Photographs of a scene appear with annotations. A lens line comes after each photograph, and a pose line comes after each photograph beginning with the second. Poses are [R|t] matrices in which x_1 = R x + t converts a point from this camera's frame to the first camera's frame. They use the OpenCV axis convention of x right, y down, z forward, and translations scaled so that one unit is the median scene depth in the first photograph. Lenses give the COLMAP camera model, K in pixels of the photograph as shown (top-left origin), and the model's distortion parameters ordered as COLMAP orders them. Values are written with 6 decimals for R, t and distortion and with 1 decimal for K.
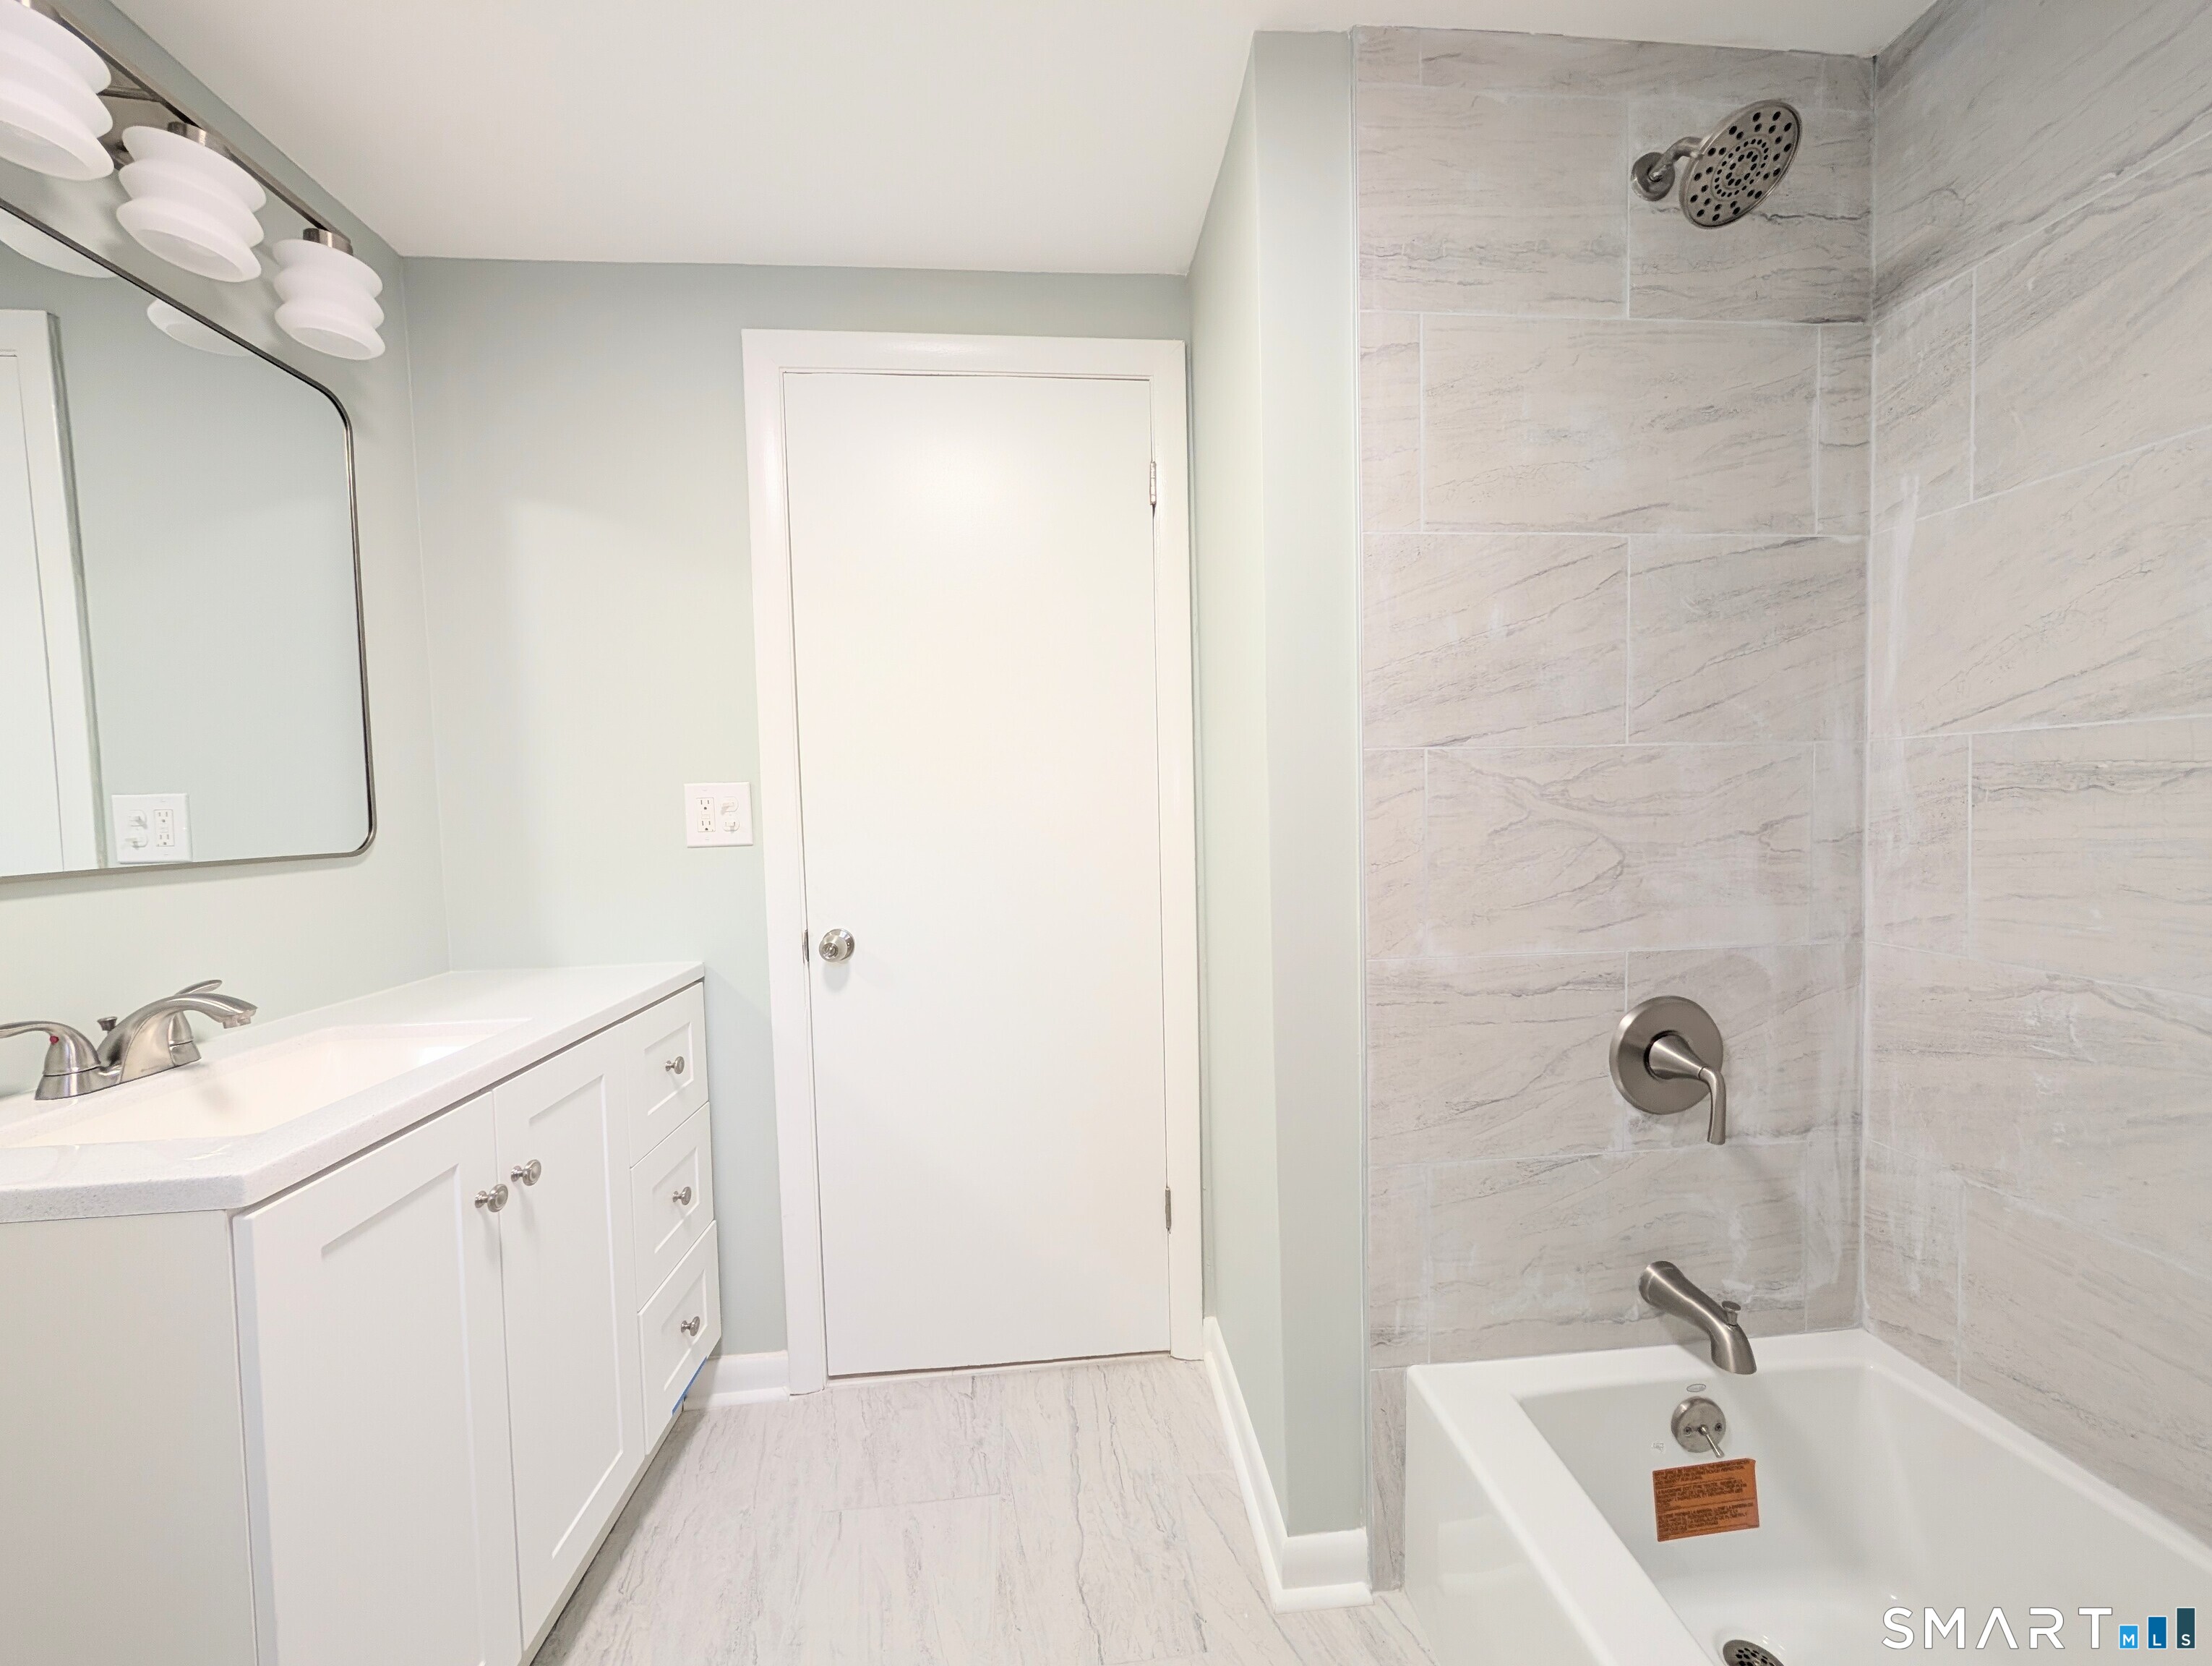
lens RADIAL K [[809.0, 0, 1106.0], [0, 809.0, 833.0], [0, 0, 1]] dist [0.001515, 0.000233]
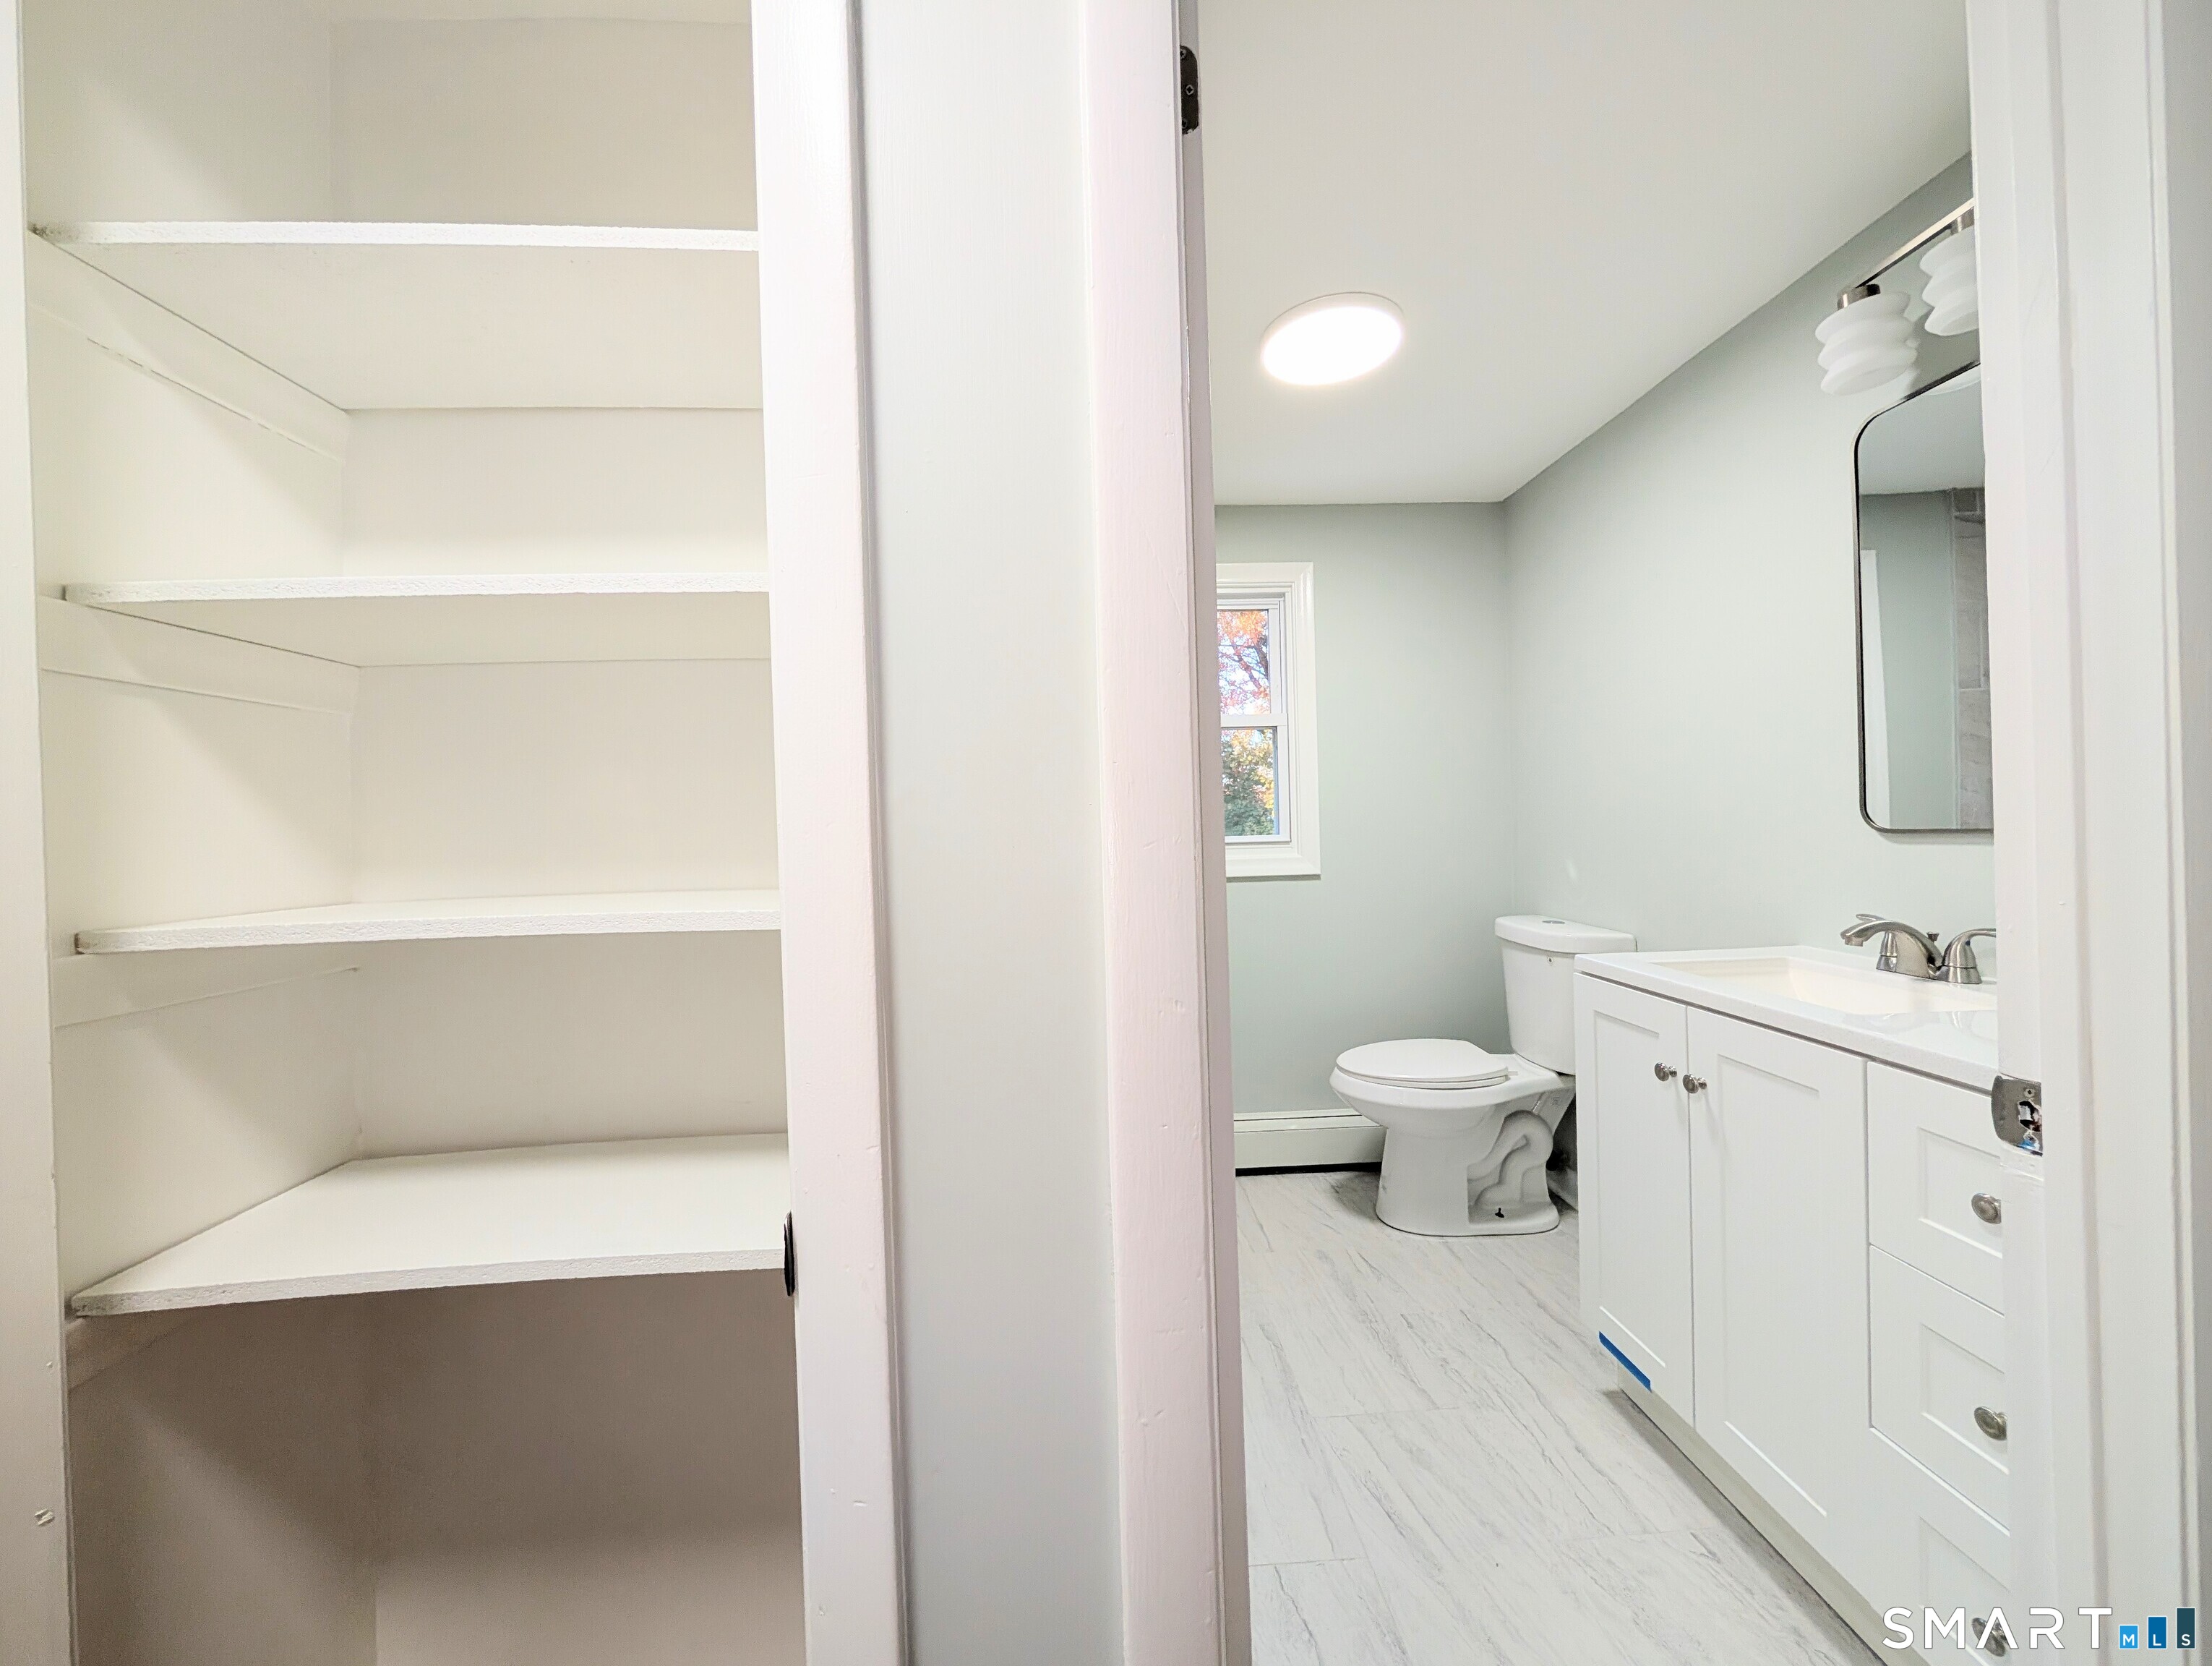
lens RADIAL K [[809.0, 0, 1106.0], [0, 809.0, 833.0], [0, 0, 1]] dist [0.001515, 0.000233]
pose [[-0.997441, 0.059641, 0.039414, 0.120303], [0.061570, 0.996865, 0.049687, -0.084490], [-0.036327, 0.051987, -0.997987, 1.993971]]
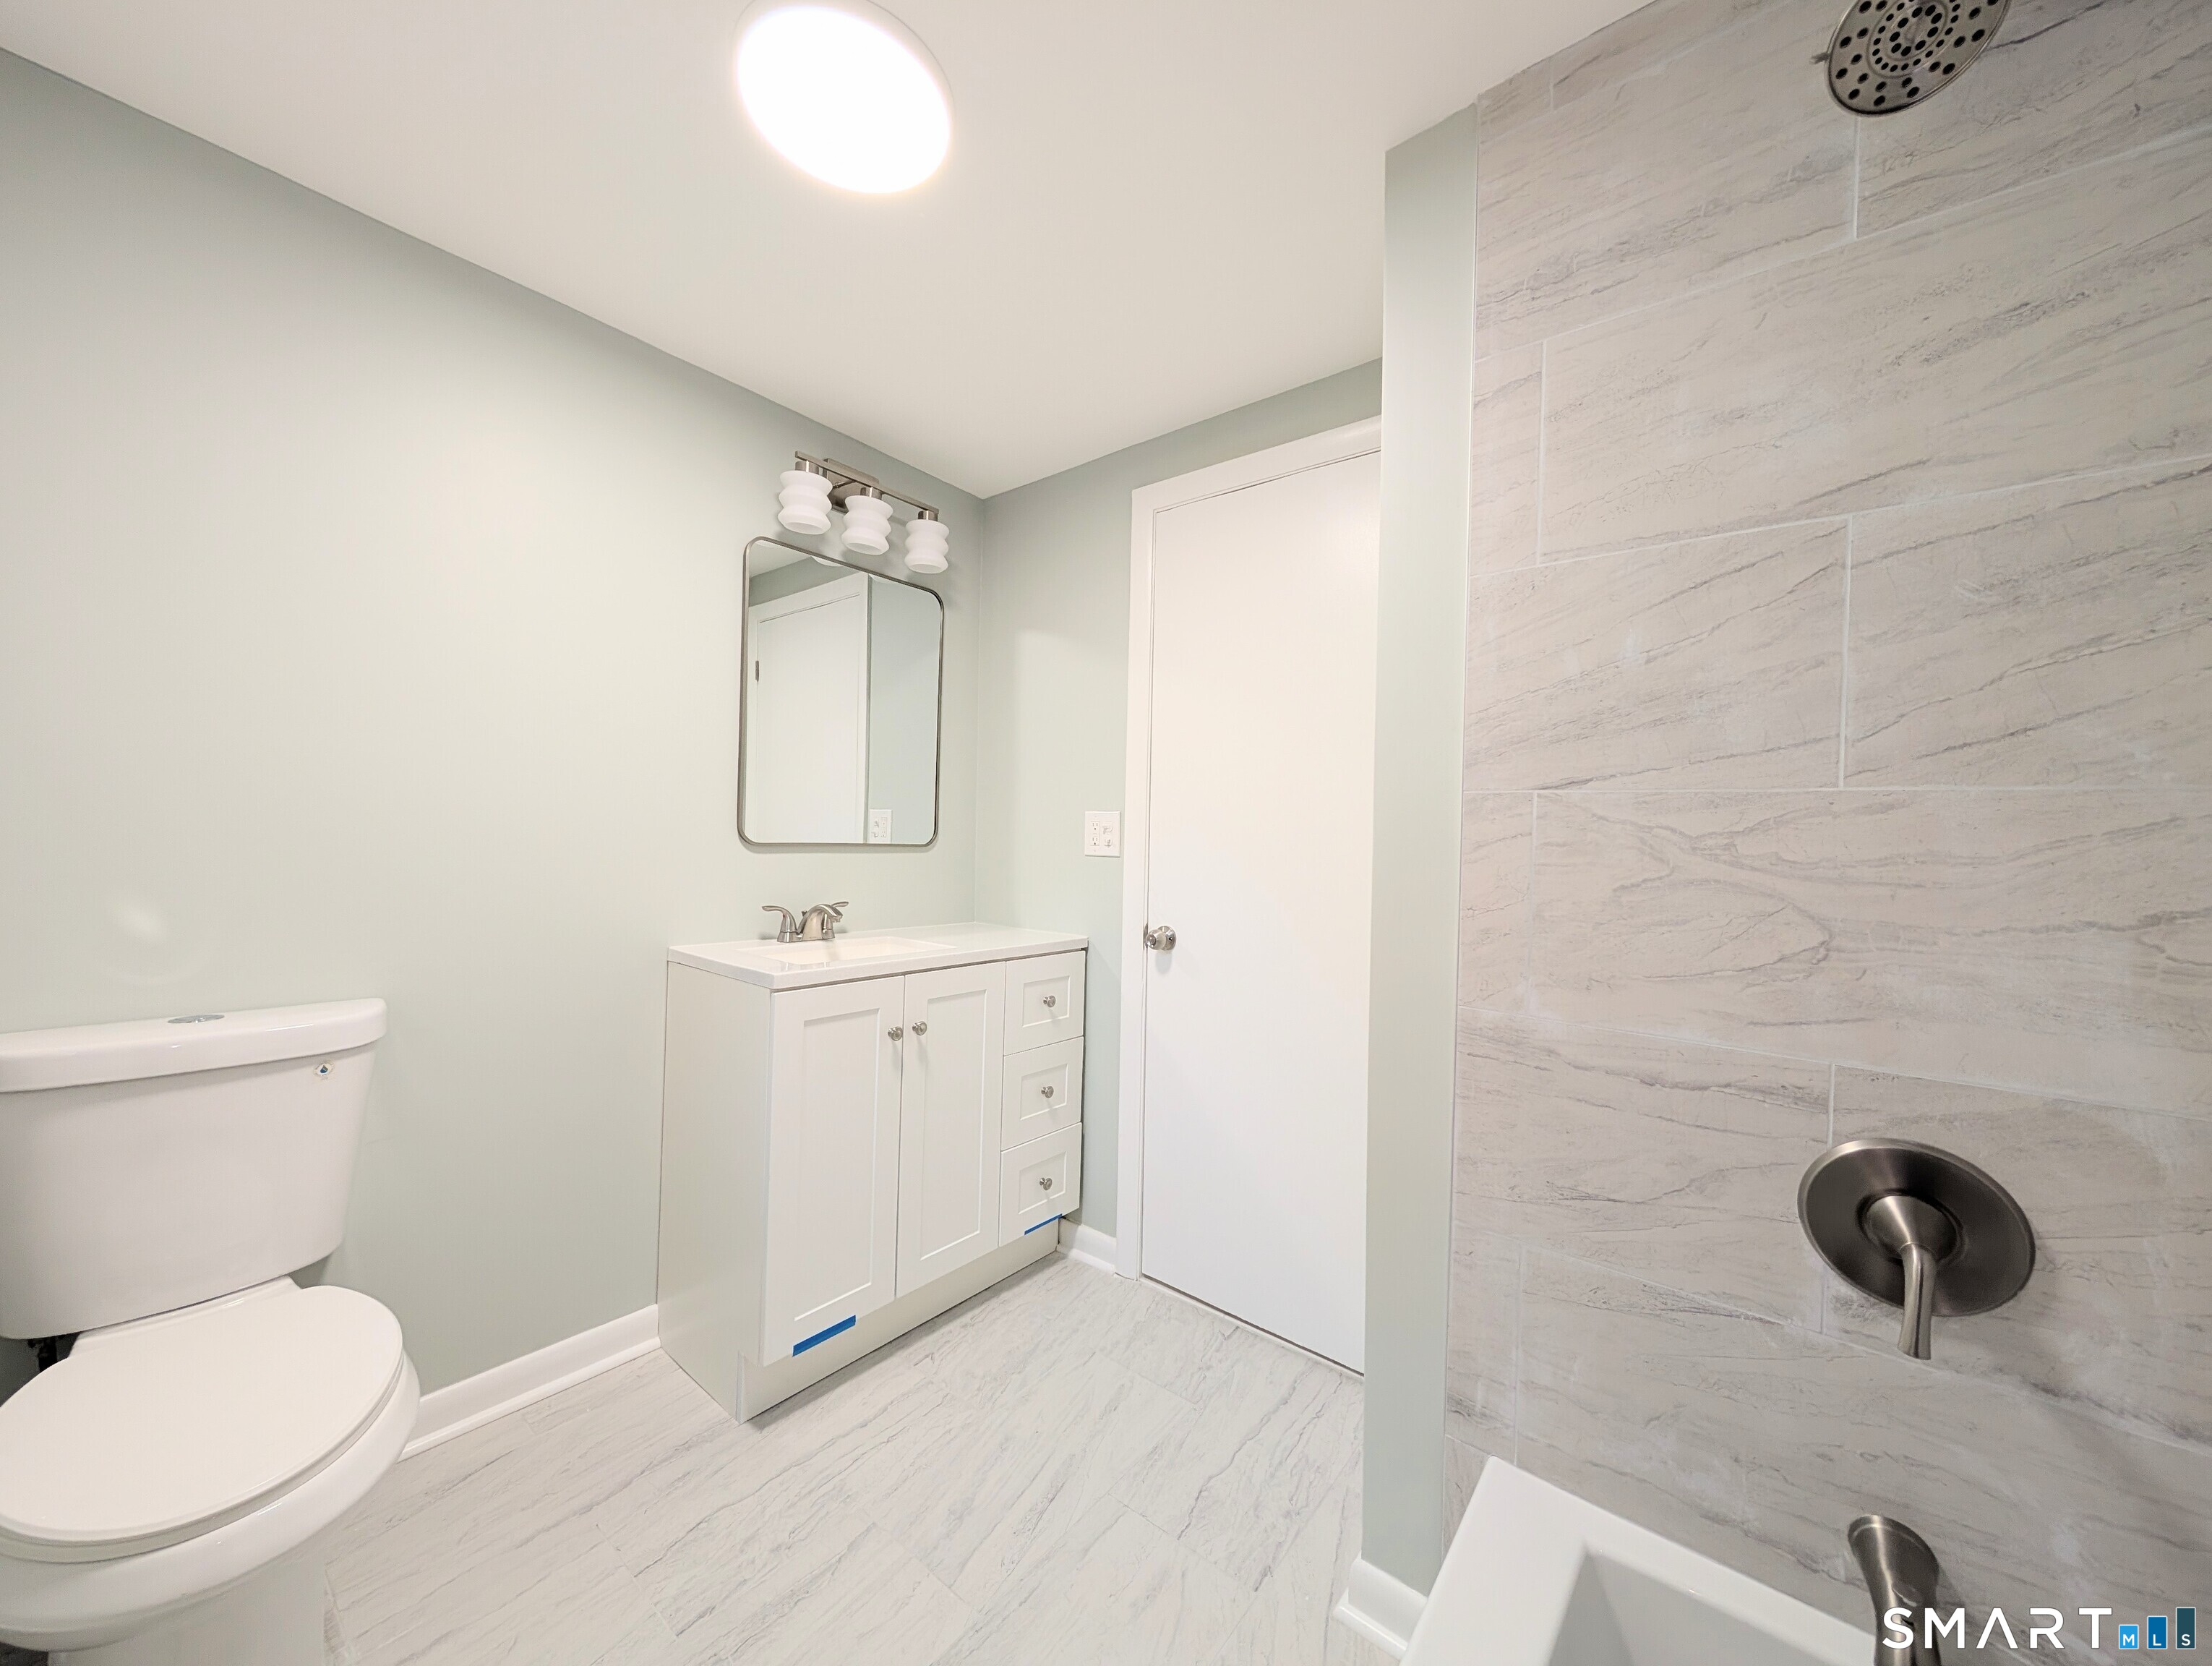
lens RADIAL K [[809.0, 0, 1106.0], [0, 809.0, 833.0], [0, 0, 1]] dist [0.001515, 0.000233]
pose [[0.722154, 0.043211, -0.690381, 0.672371], [-0.072561, 0.997273, -0.013482, -0.007817], [0.687916, 0.059831, 0.723320, -0.017413]]
